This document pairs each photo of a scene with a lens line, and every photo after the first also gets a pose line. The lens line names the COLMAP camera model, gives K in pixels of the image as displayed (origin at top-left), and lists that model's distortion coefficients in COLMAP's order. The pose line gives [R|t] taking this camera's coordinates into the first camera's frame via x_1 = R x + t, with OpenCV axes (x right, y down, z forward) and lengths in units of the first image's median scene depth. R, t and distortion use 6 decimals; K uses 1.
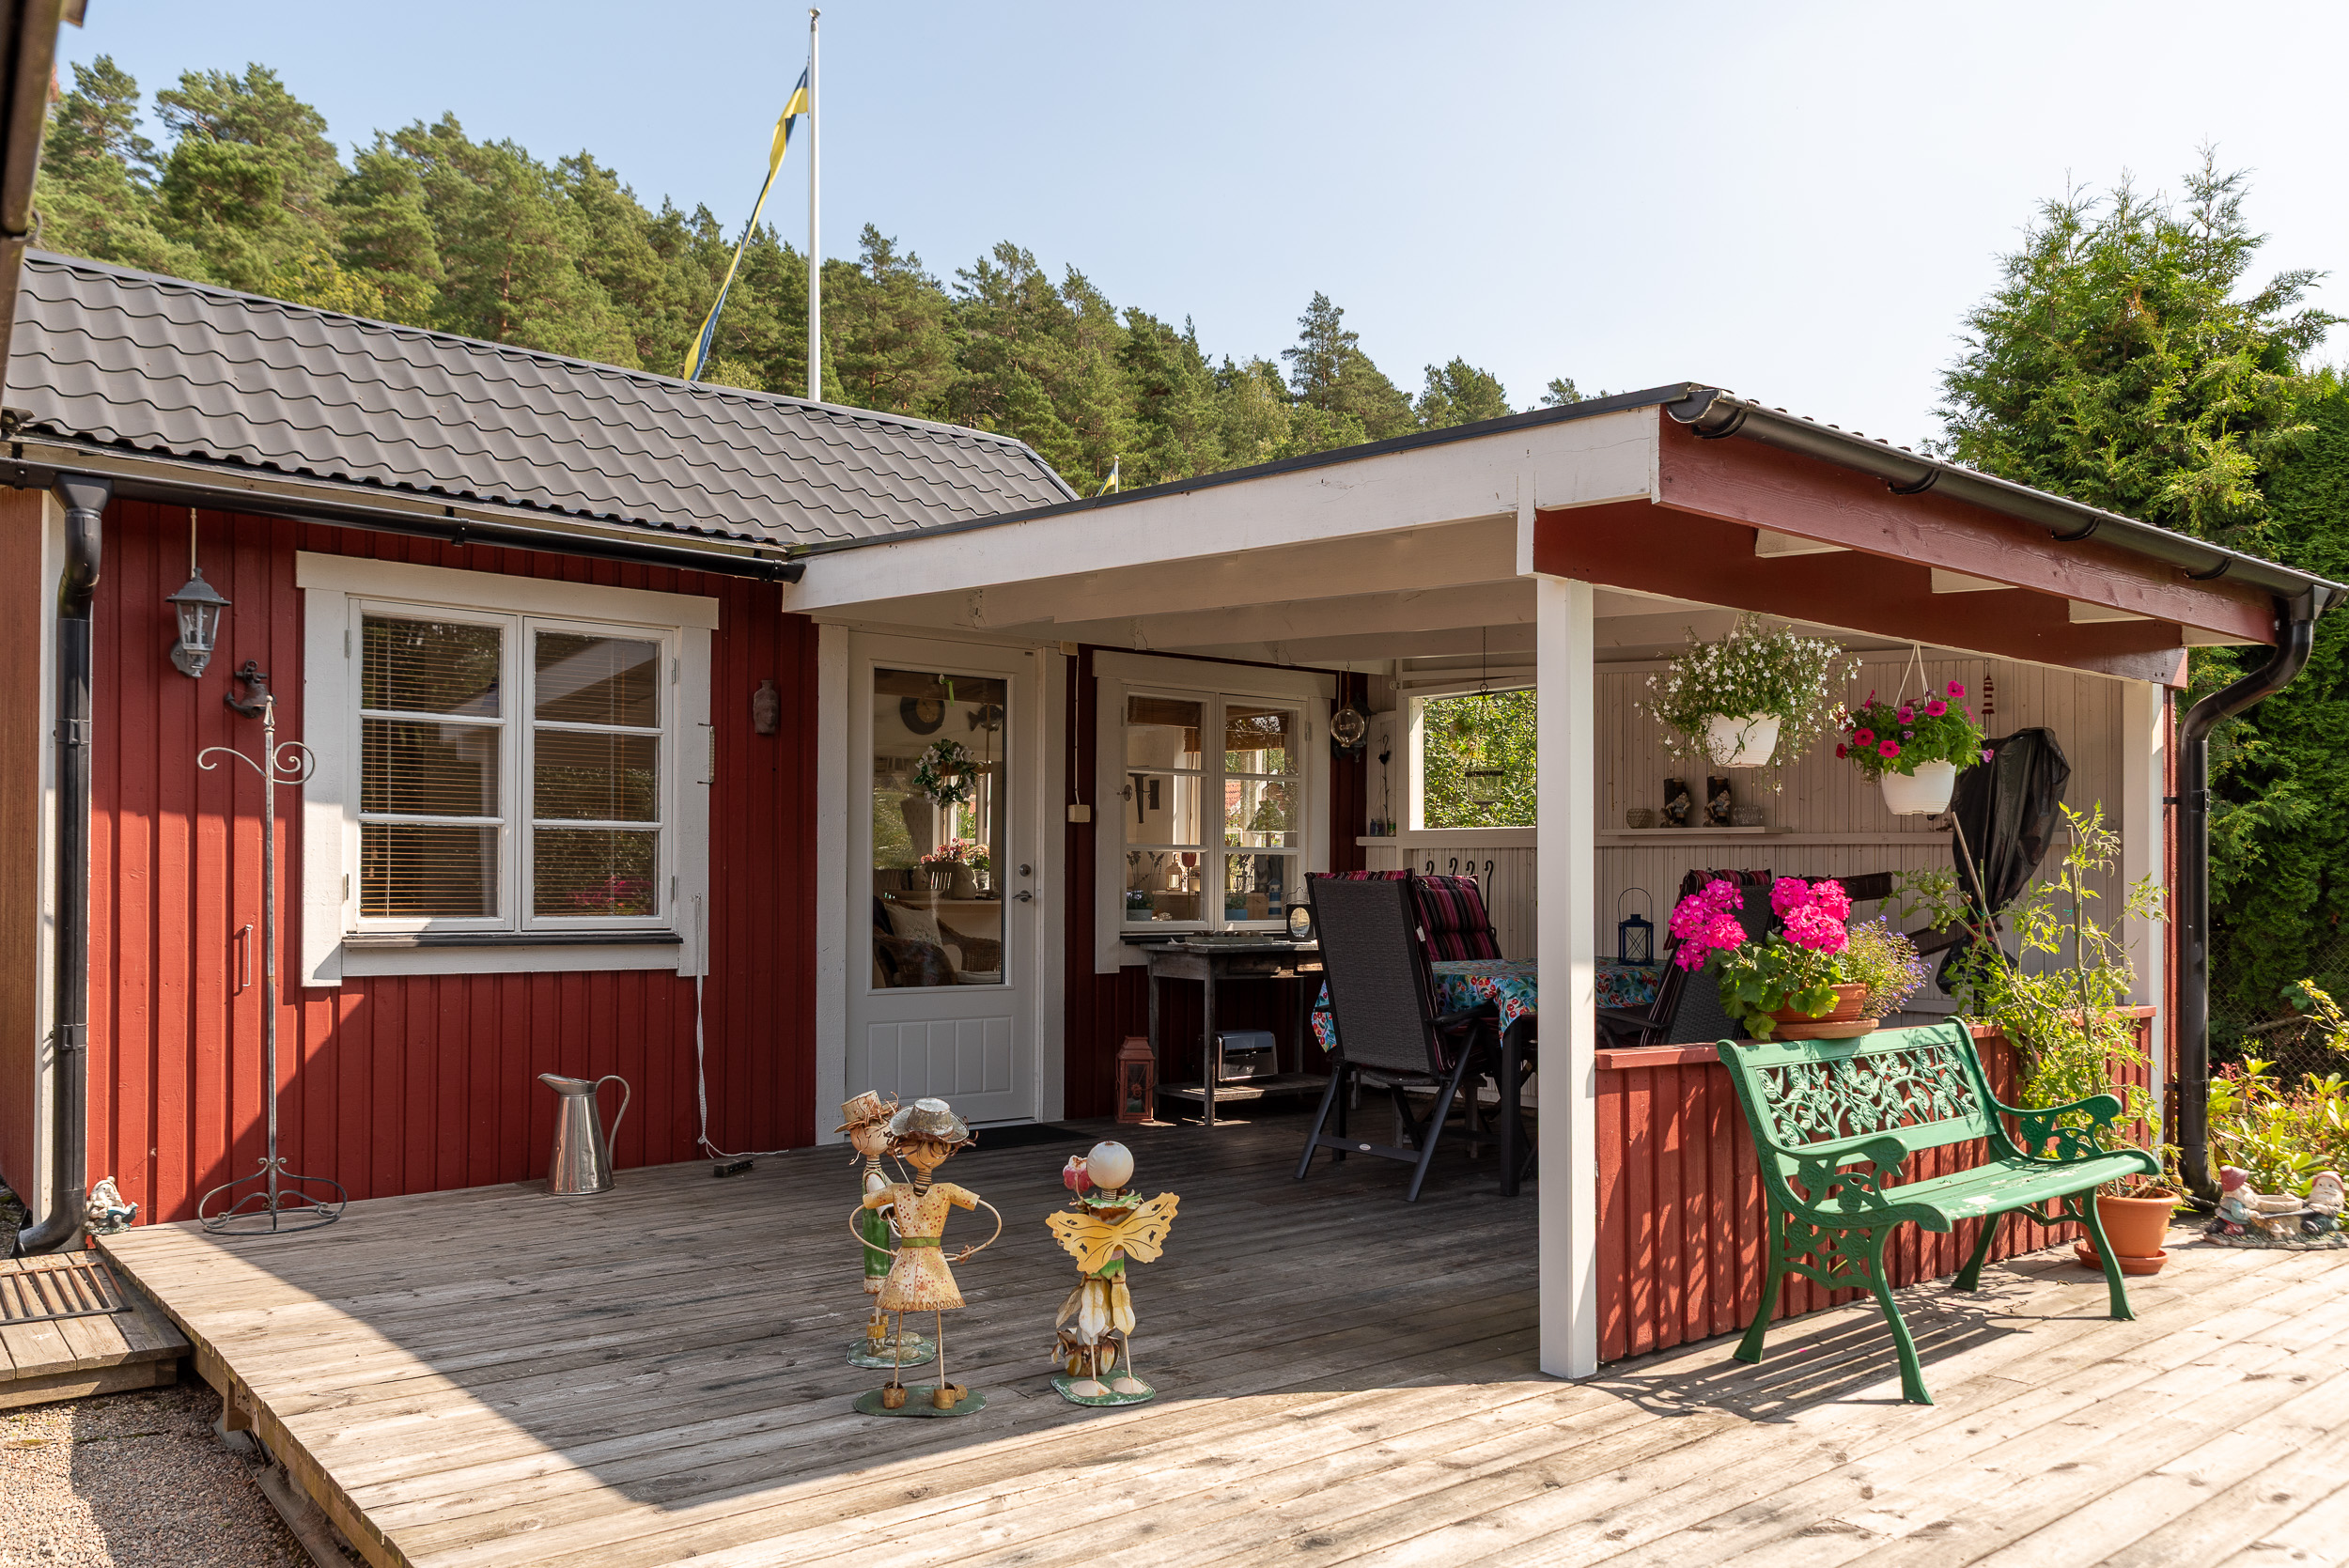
lens RADIAL K [[1711.8, 0, 1162.4], [0, 1711.8, 869.0], [0, 0, 1]] dist [-0.013250, 0.011995]
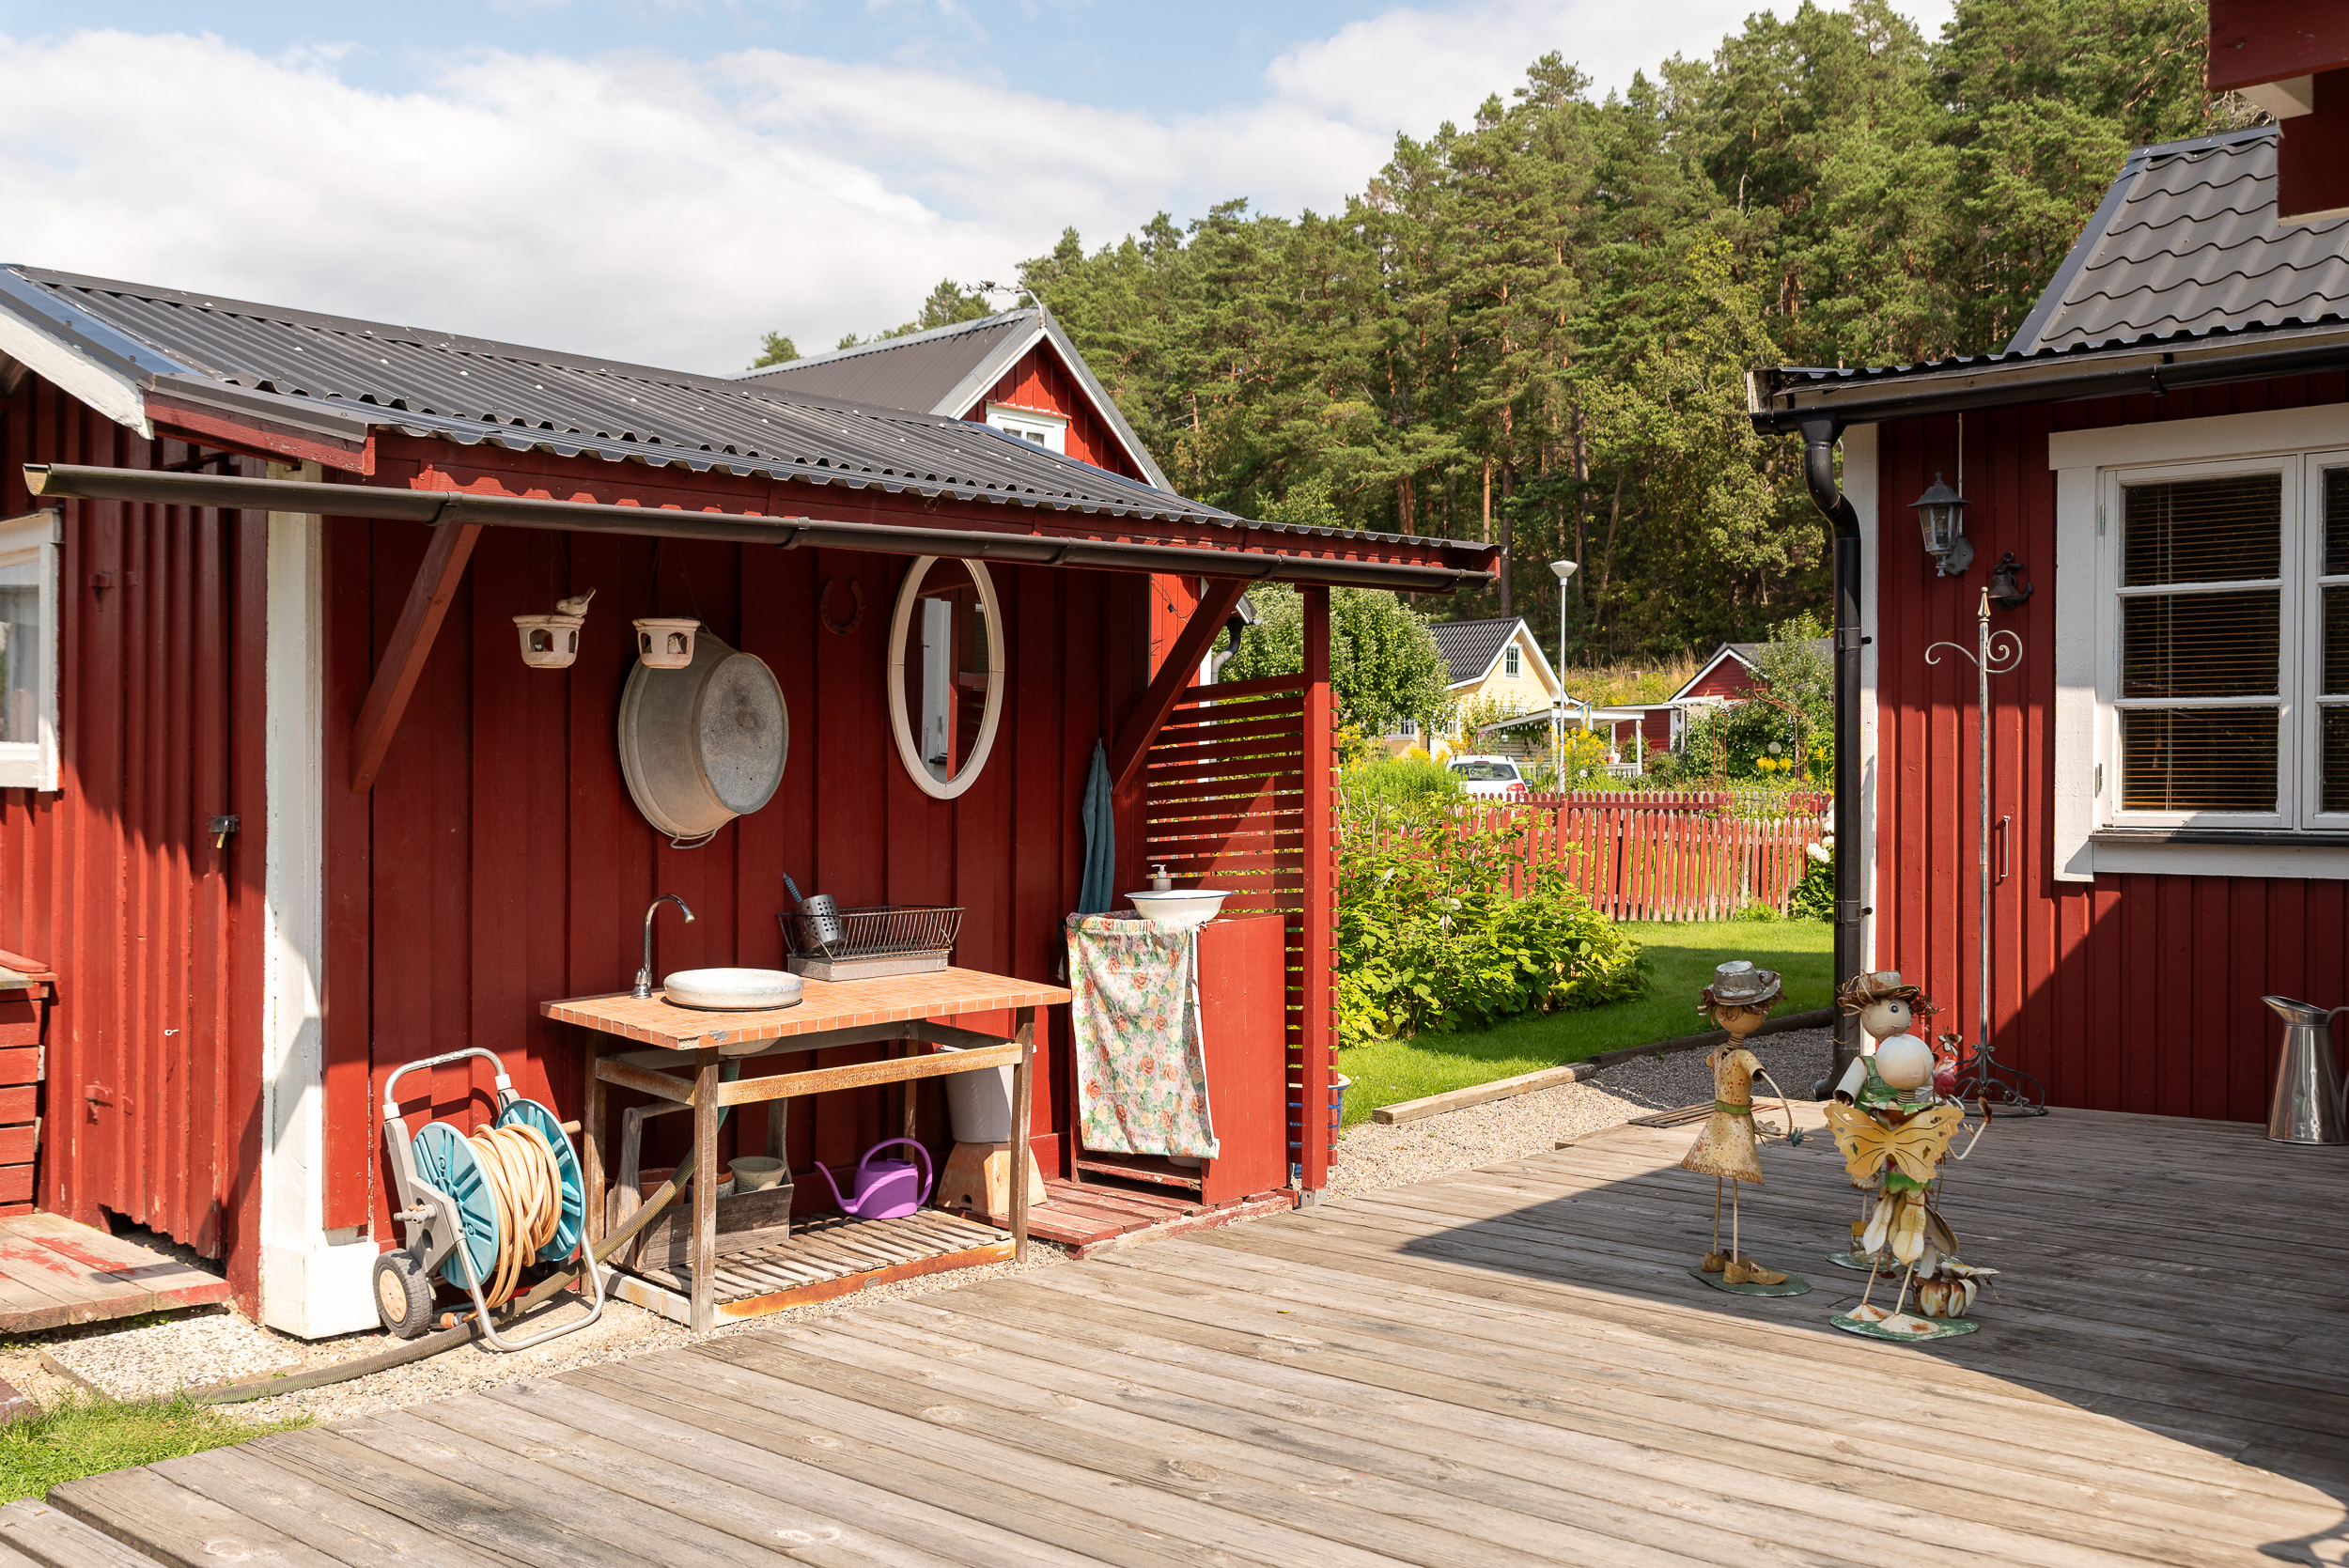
lens RADIAL K [[2148.1, 0, 1190.7], [0, 2148.1, 806.7], [0, 0, 1]] dist [-0.001983, 0.008925]
pose [[0.182400, -0.004476, -0.983214, 0.404276], [-0.001495, 0.999987, -0.004829, 0.022352], [0.983223, 0.002351, 0.182391, 0.194866]]
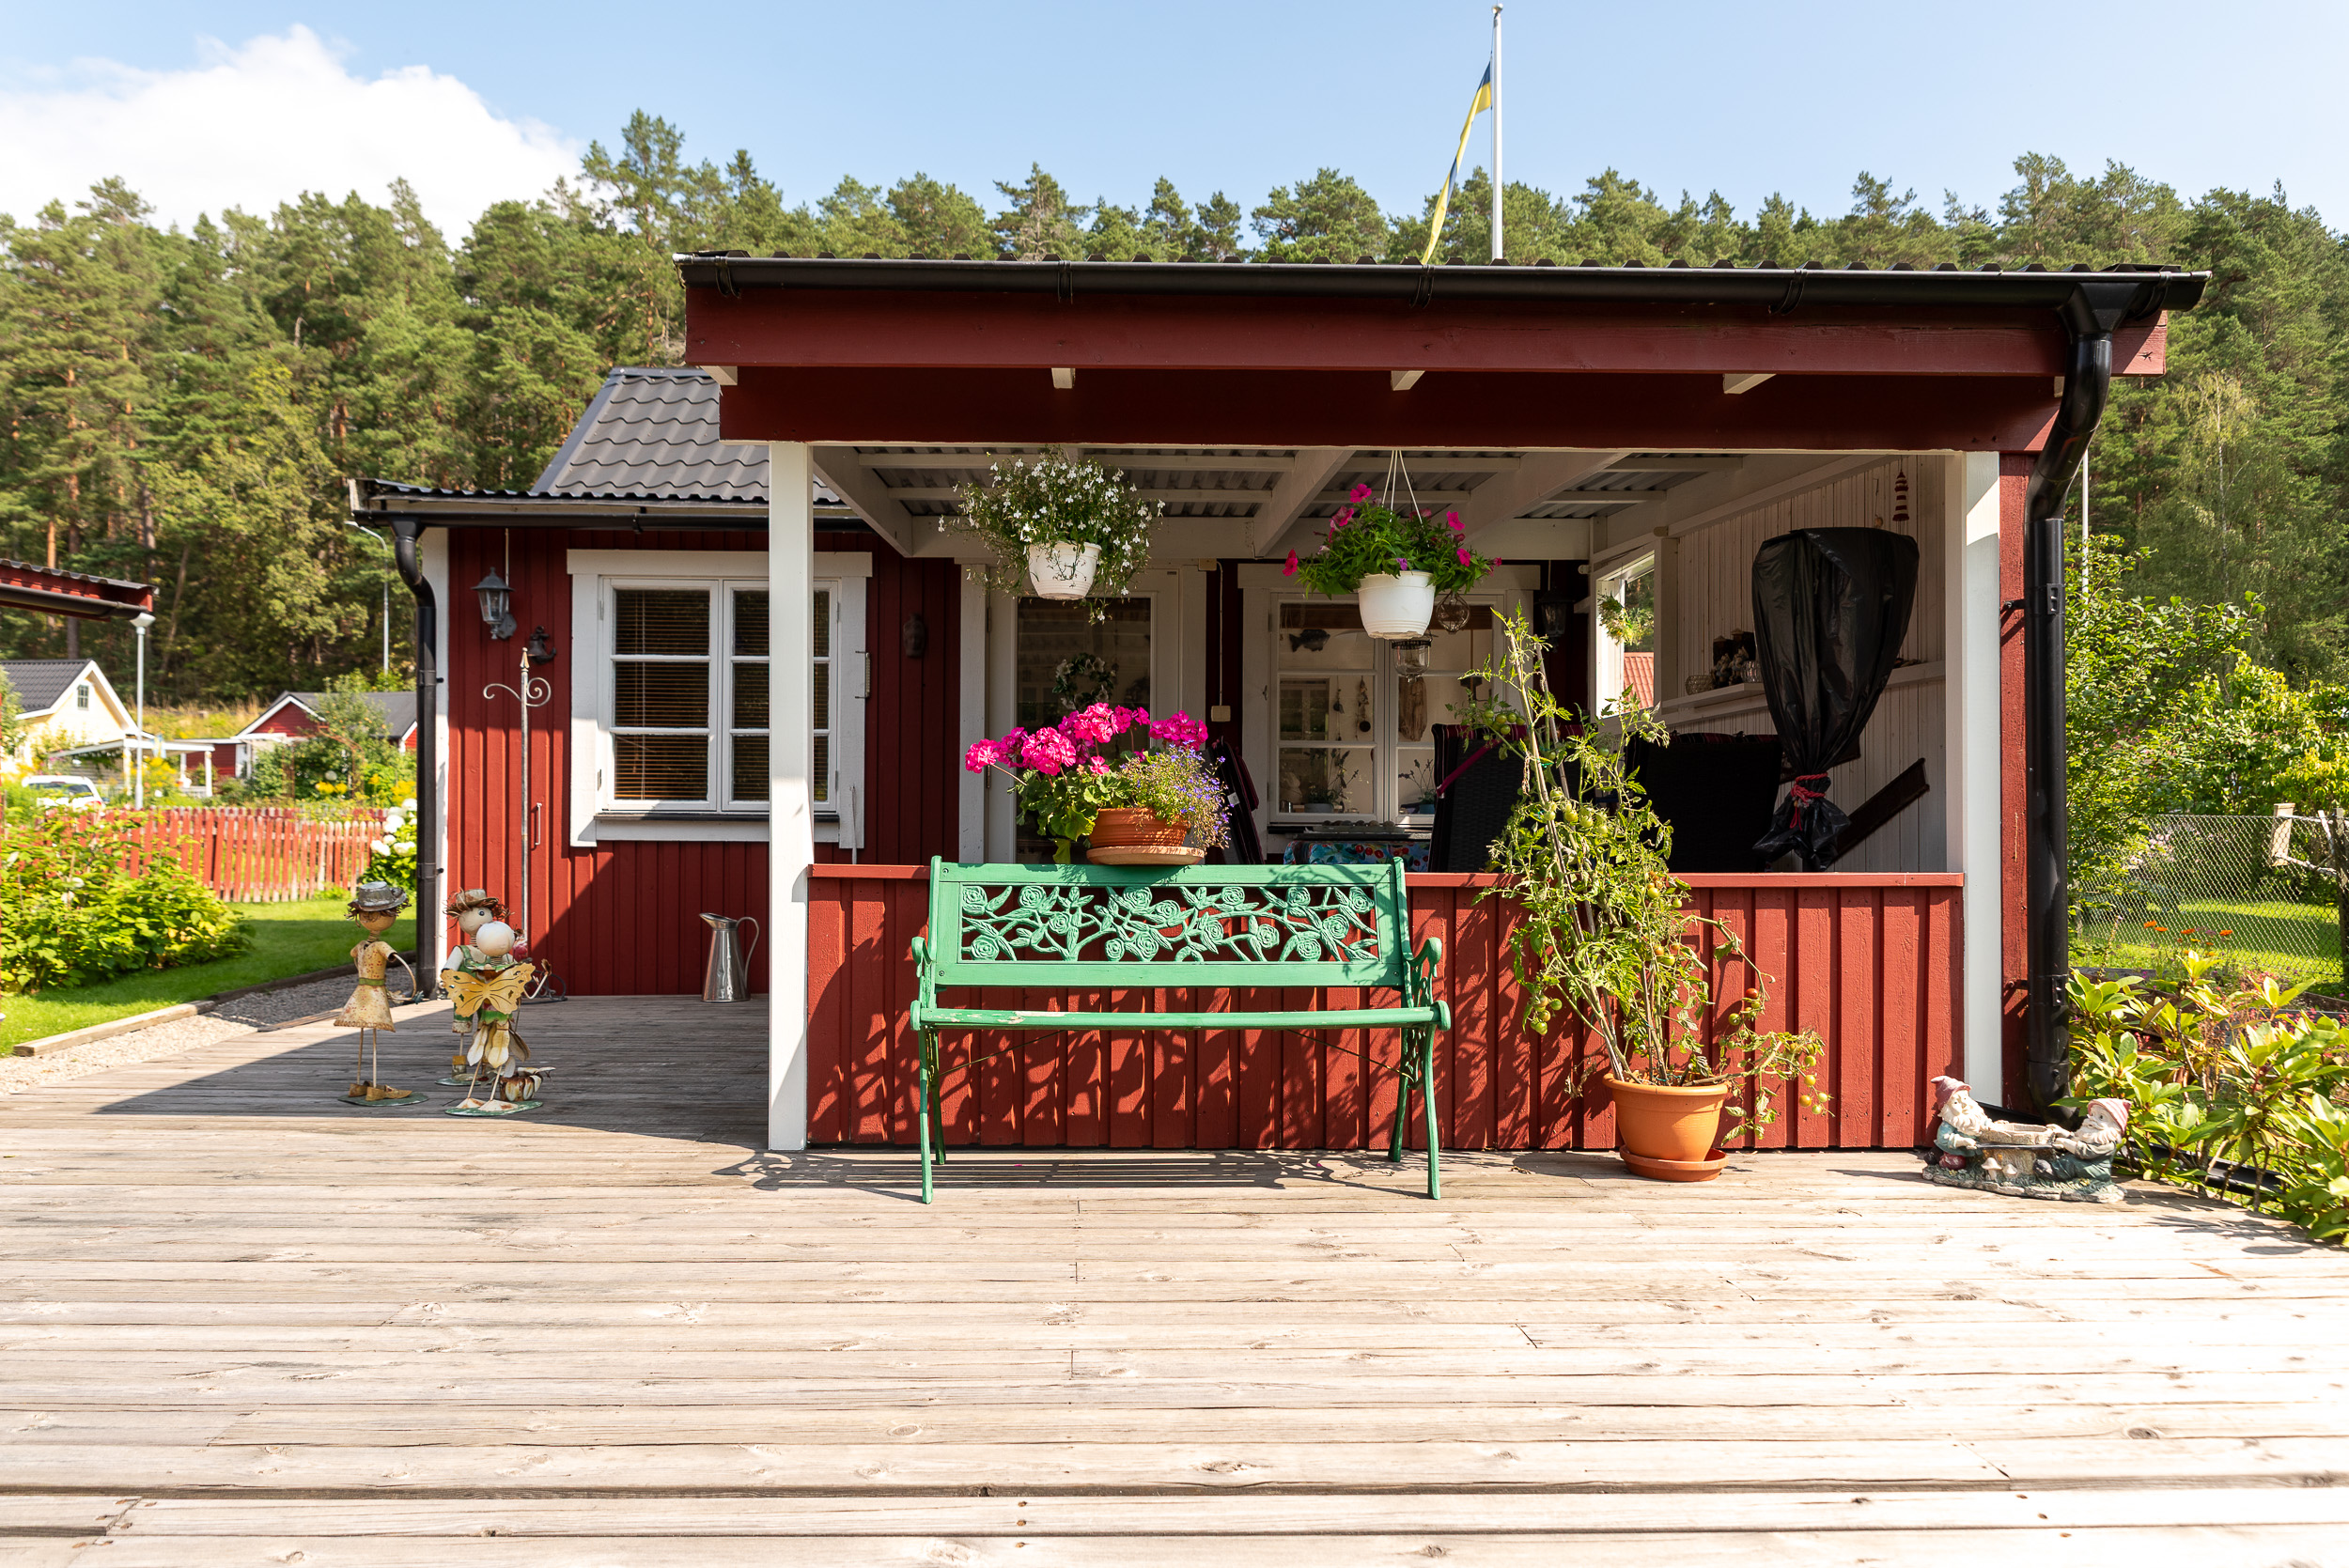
lens RADIAL K [[1591.1, 0, 1133.9], [0, 1591.1, 819.7], [0, 0, 1]] dist [0.003010, -0.003629]
pose [[0.796066, -0.008393, -0.605151, 0.469585], [0.003555, 0.999951, -0.009191, 0.040204], [0.605199, 0.005165, 0.796058, 0.136234]]
